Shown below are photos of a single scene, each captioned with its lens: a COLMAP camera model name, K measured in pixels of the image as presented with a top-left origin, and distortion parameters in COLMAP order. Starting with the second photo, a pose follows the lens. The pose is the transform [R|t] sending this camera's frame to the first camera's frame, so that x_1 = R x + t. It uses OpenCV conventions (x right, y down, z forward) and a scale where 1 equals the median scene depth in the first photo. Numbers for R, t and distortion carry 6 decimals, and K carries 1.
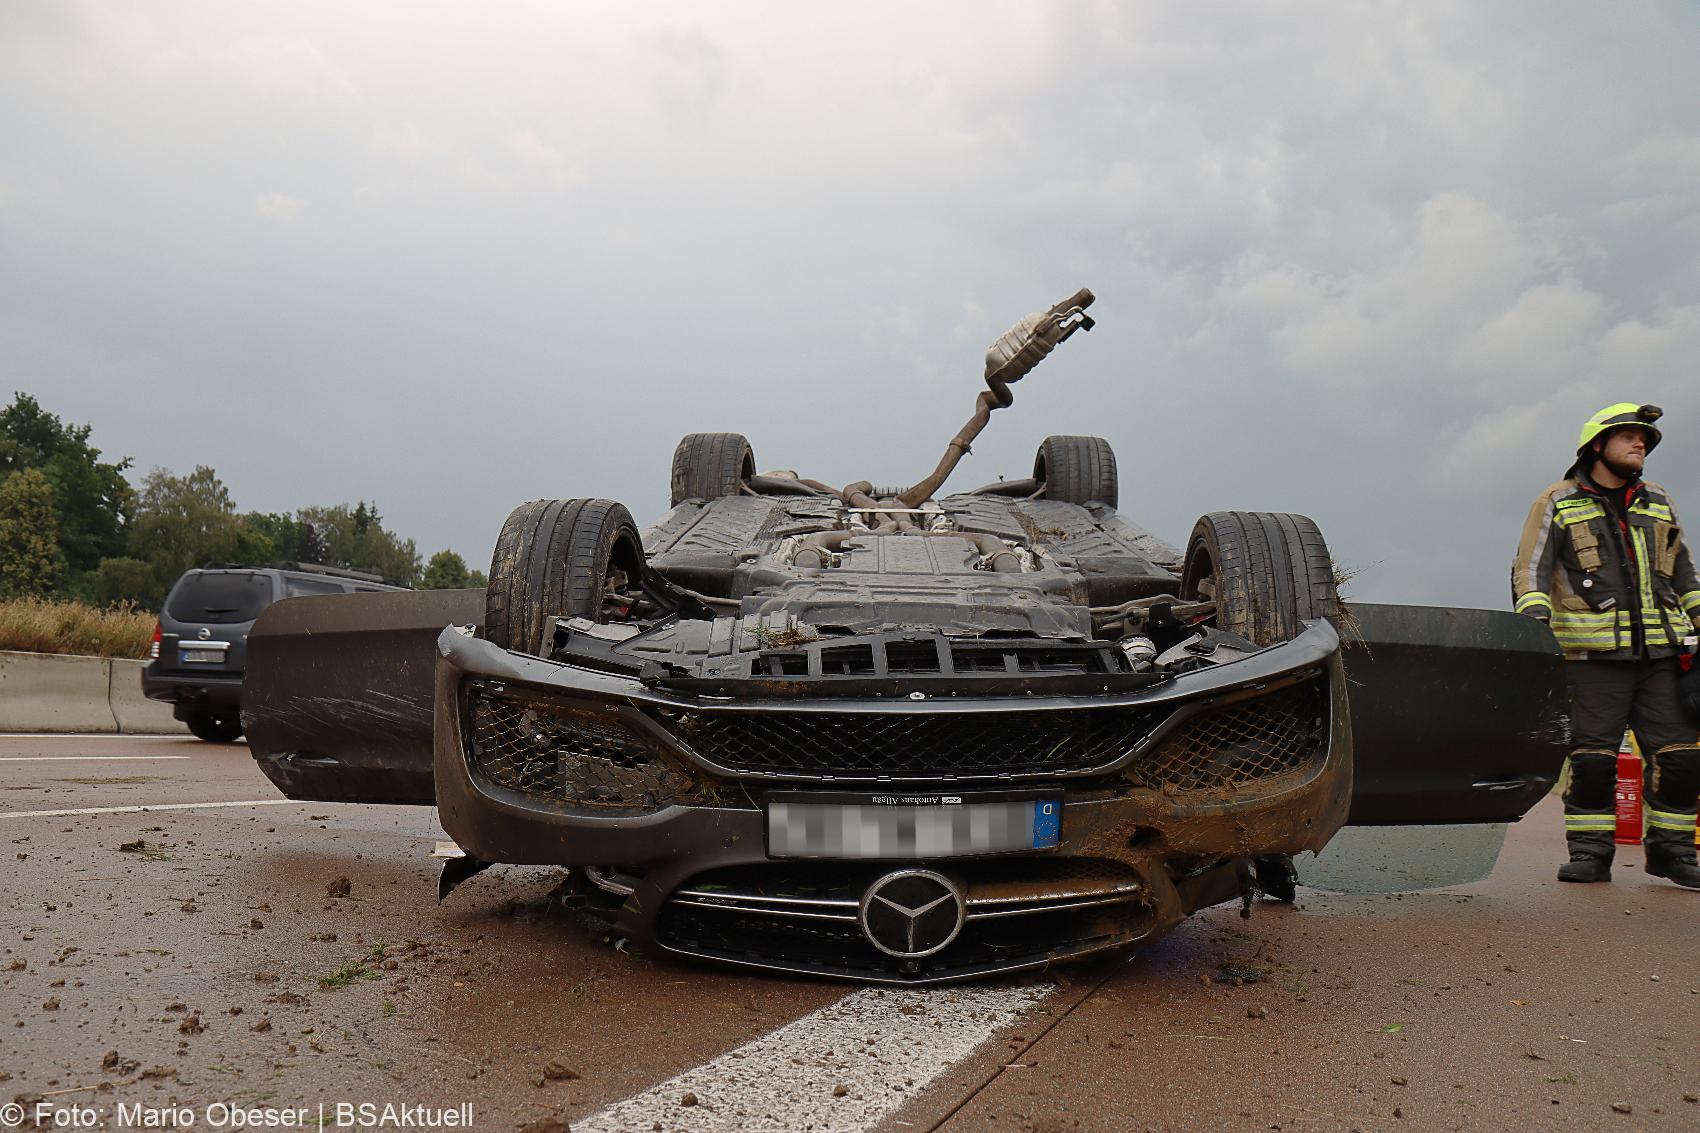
lens RADIAL K [[1404.6, 0, 850.0], [0, 1404.6, 566.5], [0, 0, 1]] dist [0.005425, 0.002859]
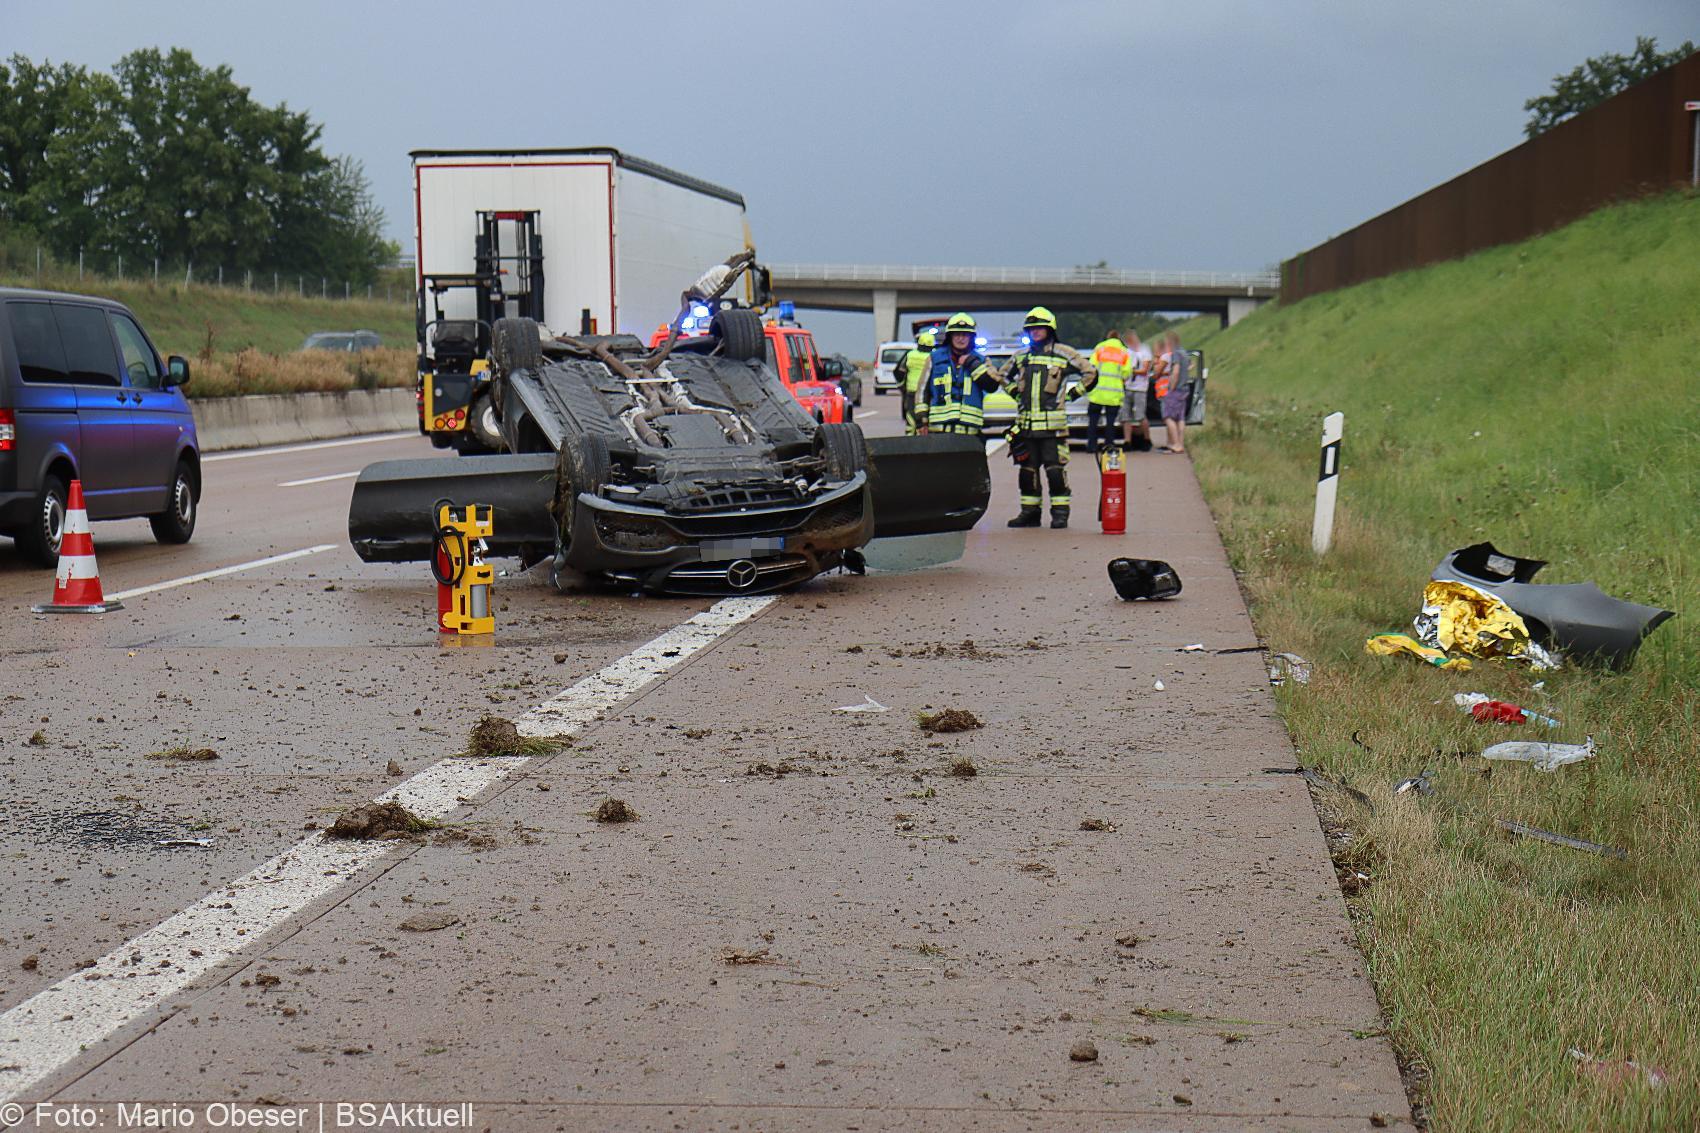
lens RADIAL K [[3660.3, 0, 850.0], [0, 3660.3, 566.5], [0, 0, 1]] dist [0.294174, 0.420181]
pose [[0.964397, -0.071494, 0.254613, -1.814570], [0.025125, 0.983180, 0.180903, -1.261795], [-0.263264, -0.168065, 0.949972, -6.919426]]
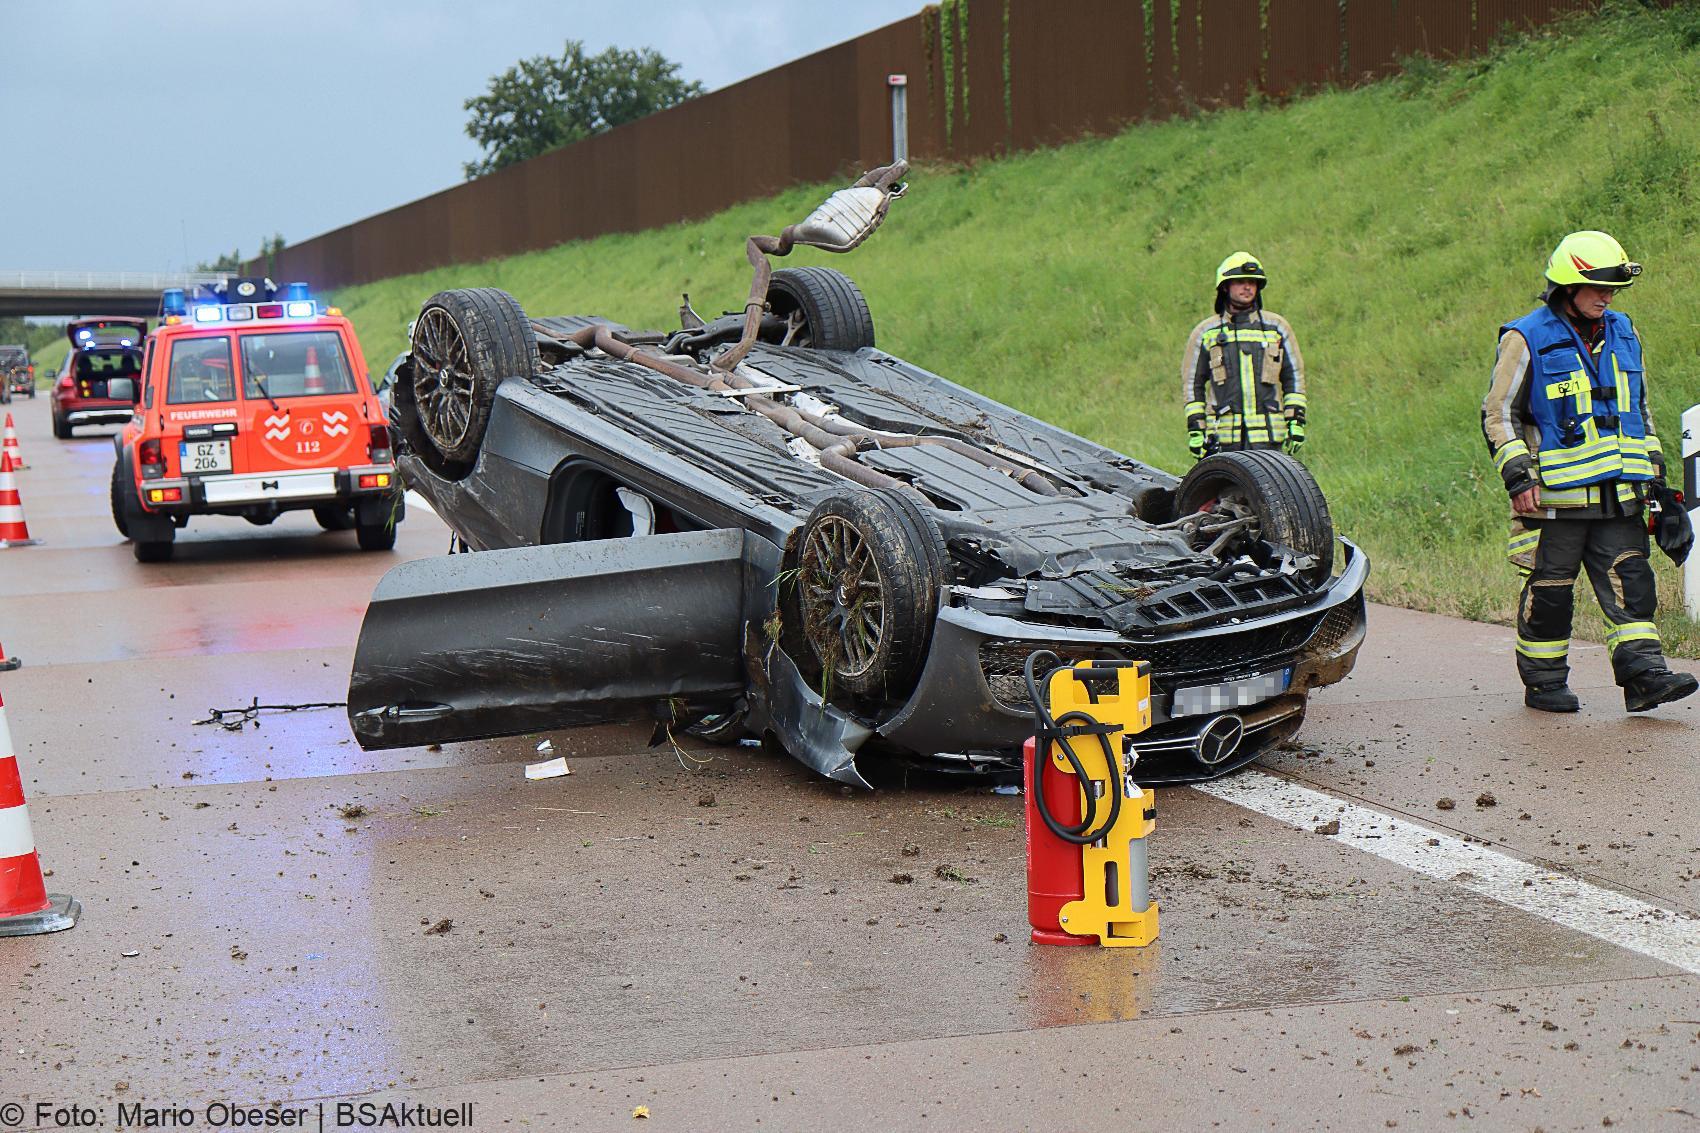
lens RADIAL K [[3276.1, 0, 813.4], [0, 3276.1, 563.0], [0, 0, 1]] dist [0.264189, 0.105982]
pose [[0.797830, -0.119836, 0.590853, -2.663447], [0.006383, 0.981670, 0.190482, -0.731627], [-0.602849, -0.148201, 0.783970, -1.834643]]
